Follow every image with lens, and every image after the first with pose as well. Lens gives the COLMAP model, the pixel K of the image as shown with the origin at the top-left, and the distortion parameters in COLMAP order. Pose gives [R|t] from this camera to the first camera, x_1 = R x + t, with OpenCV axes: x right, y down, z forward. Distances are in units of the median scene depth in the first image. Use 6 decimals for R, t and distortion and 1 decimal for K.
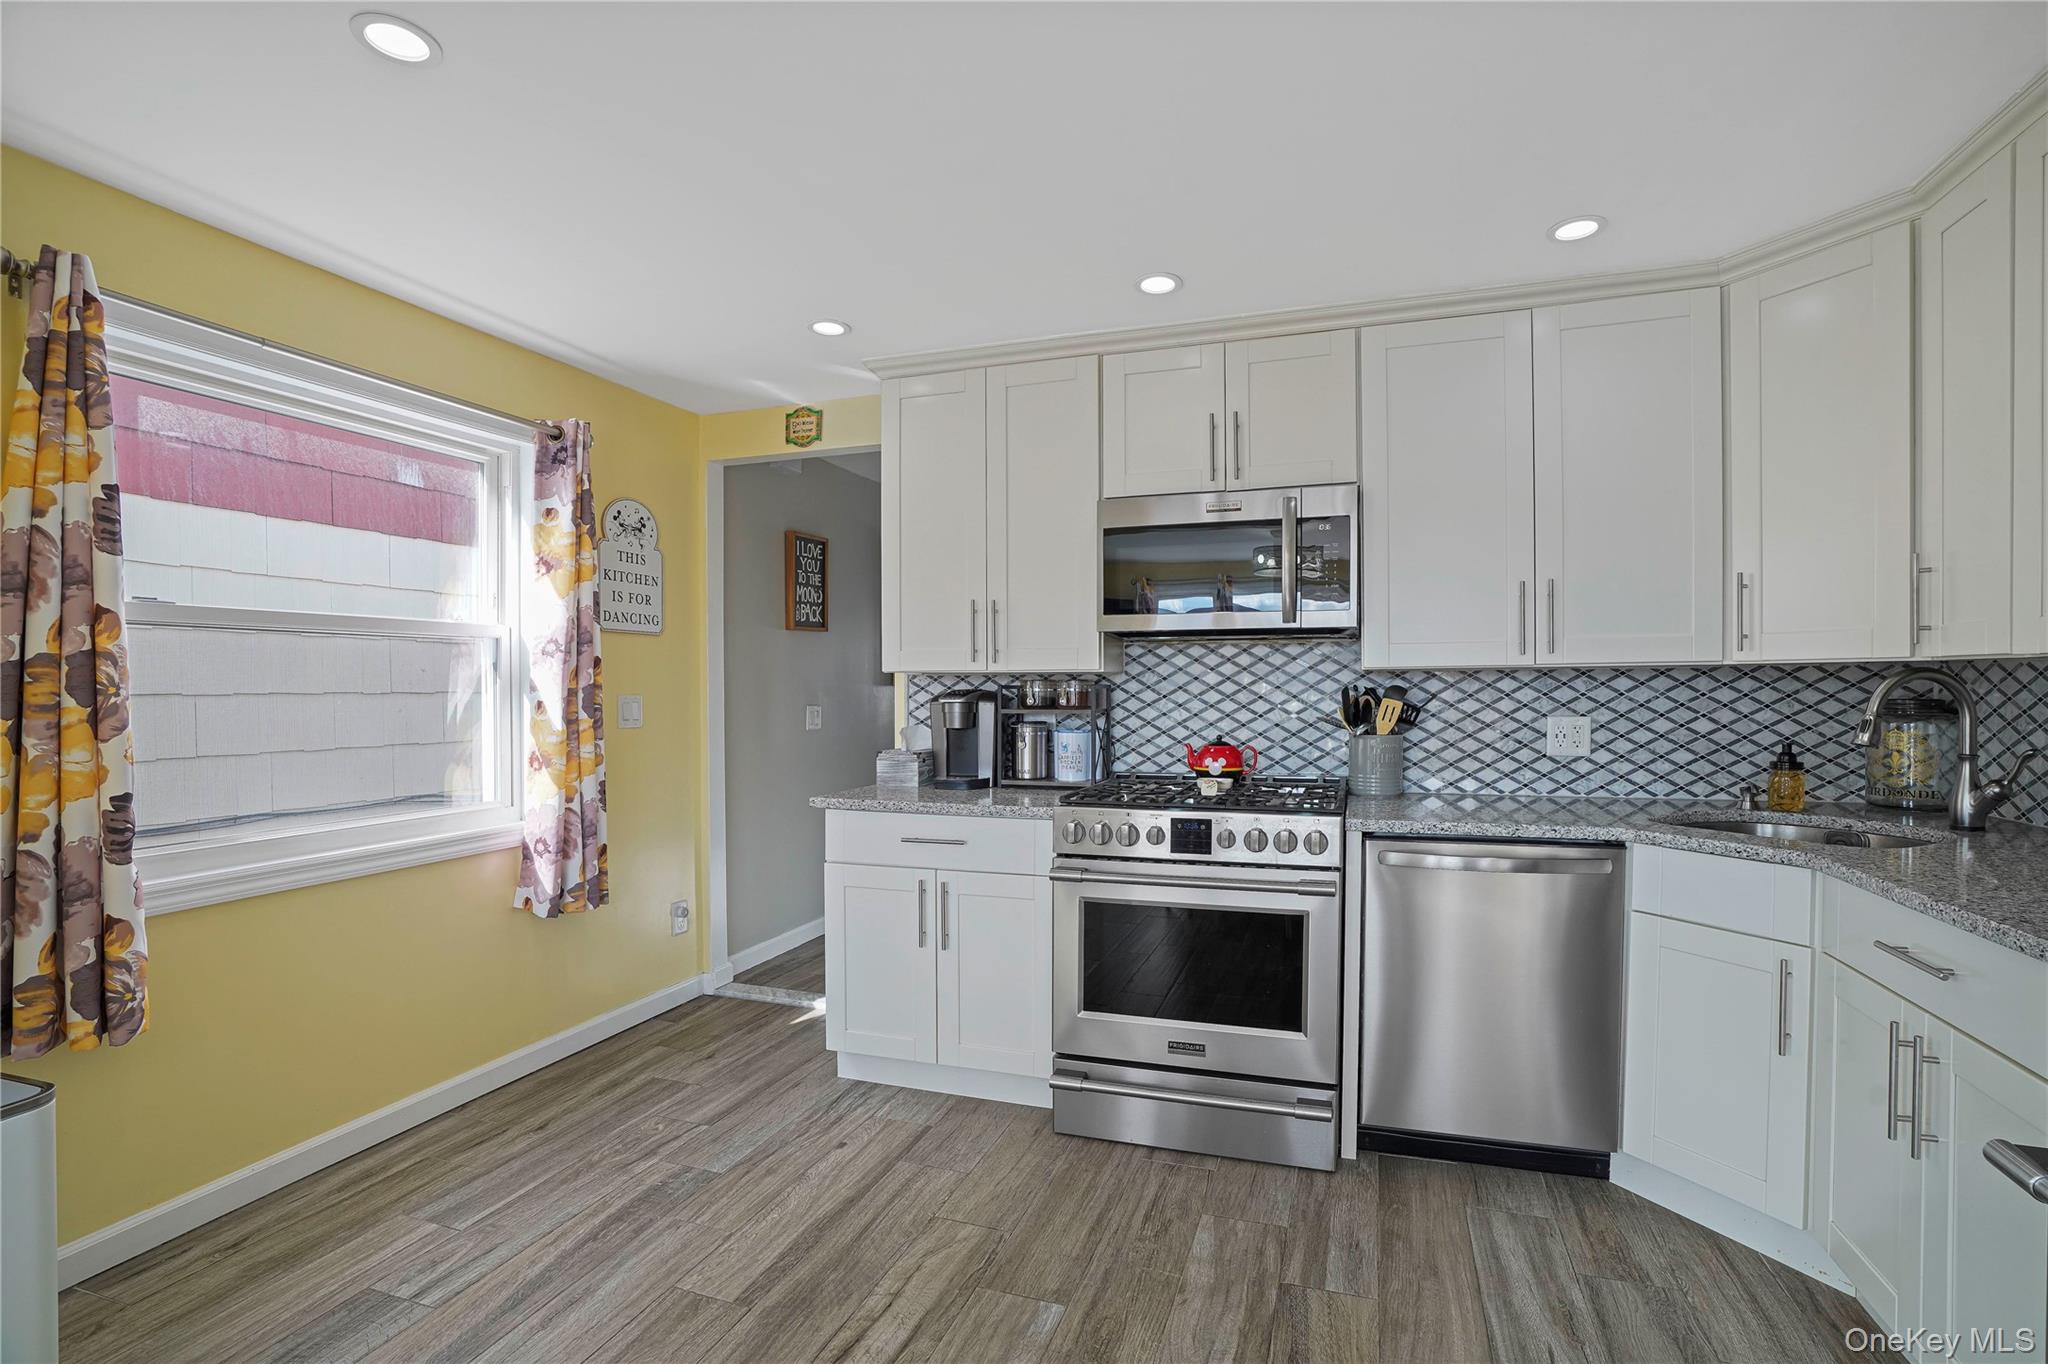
lens RADIAL K [[956.6, 0, 1052.9], [0, 956.6, 686.9], [0, 0, 1]] dist [-0.072478, 0.033882]
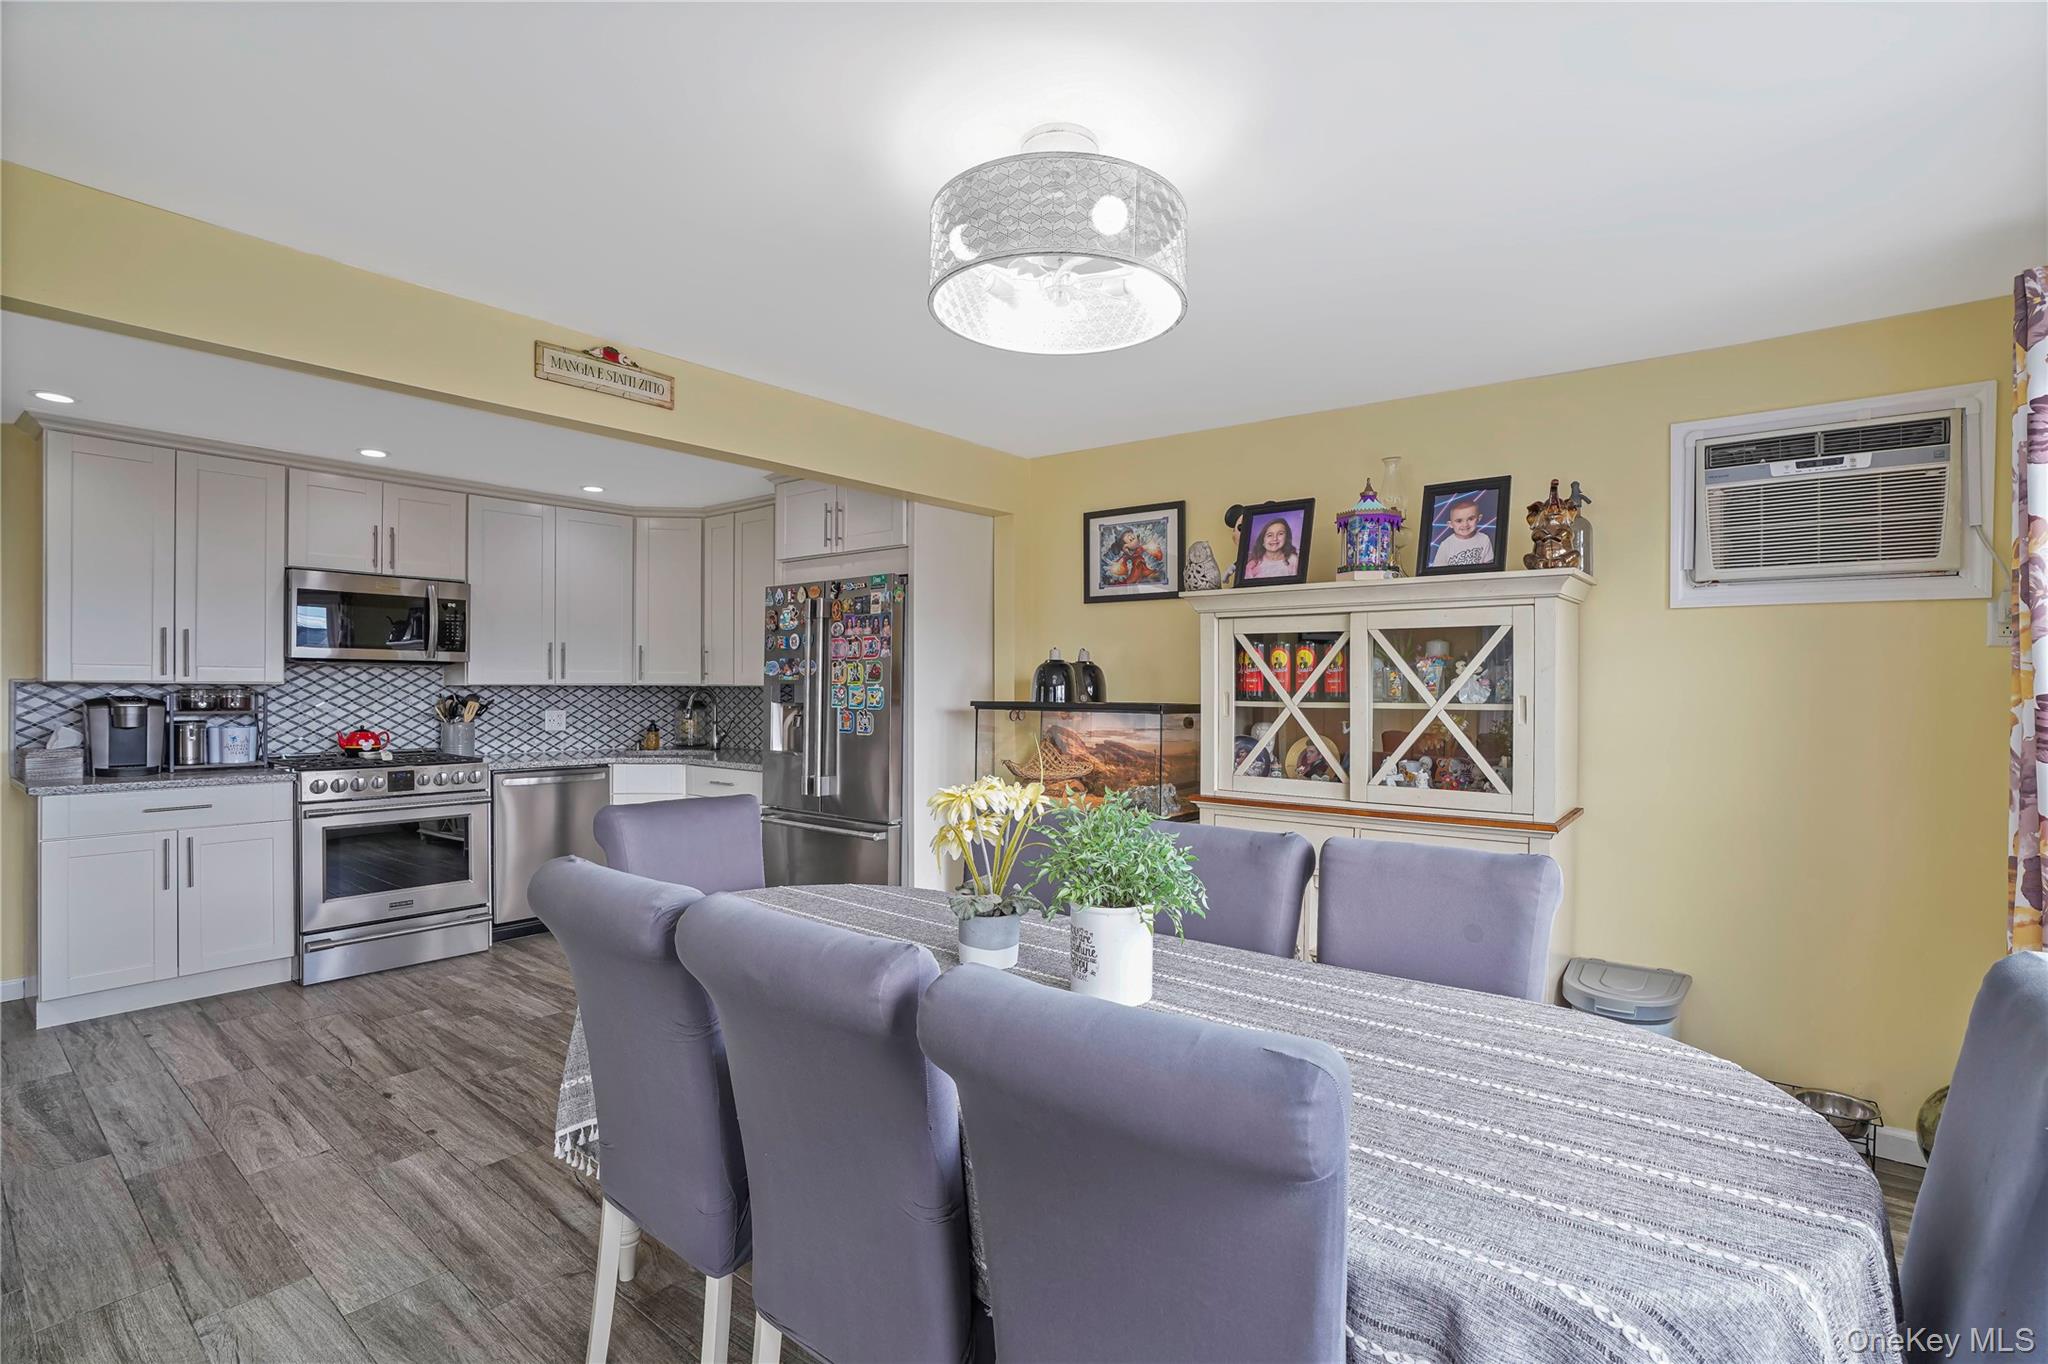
lens RADIAL K [[898.3, 0, 990.8], [0, 898.3, 698.0], [0, 0, 1]] dist [-0.073249, 0.033113]
pose [[0.368911, -0.002129, 0.929462, -0.822839], [-0.005706, 0.999973, 0.004555, -0.007298], [-0.929447, -0.006984, 0.368889, -0.511548]]
